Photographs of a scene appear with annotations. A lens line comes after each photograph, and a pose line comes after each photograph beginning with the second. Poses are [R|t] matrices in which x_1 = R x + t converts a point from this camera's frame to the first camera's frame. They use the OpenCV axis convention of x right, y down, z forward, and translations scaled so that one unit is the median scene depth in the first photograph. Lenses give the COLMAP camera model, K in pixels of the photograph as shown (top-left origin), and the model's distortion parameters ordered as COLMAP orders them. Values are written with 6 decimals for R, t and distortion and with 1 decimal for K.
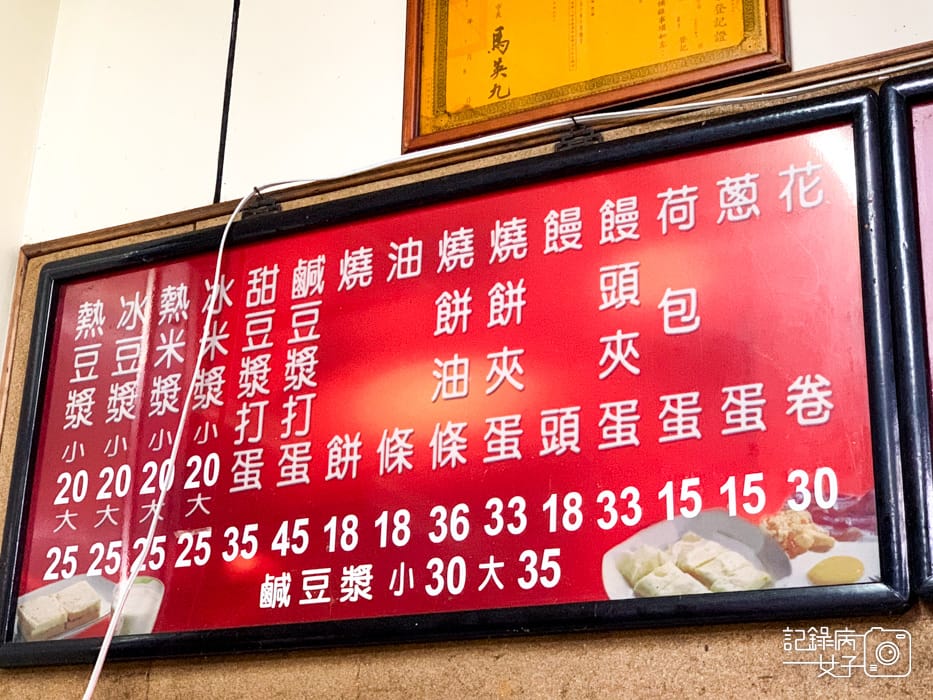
lens RADIAL K [[1525.0, 0, 458.9], [0, 1525.0, 350.3], [0, 0, 1]] dist [0.040043, 0.000000]
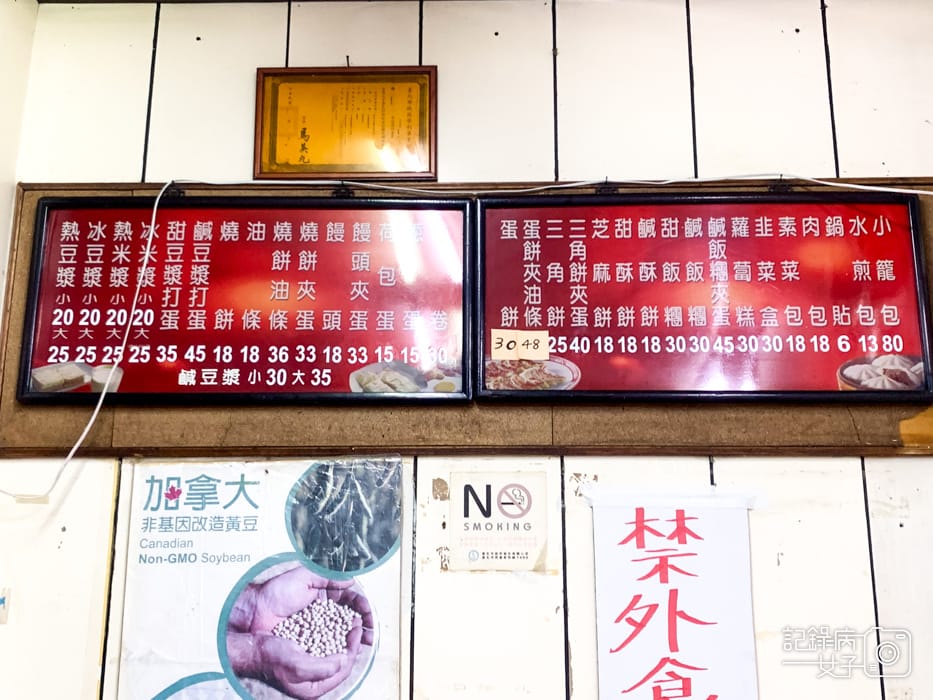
lens RADIAL K [[1081.1, 0, 471.1], [0, 1081.1, 346.2], [0, 0, 1]] dist [0.090729, 0.000000]
pose [[0.886638, 0.093893, 0.452832, -0.477614], [-0.140128, 0.987686, 0.069575, -0.051907], [-0.440723, -0.125142, 0.888877, -0.563234]]
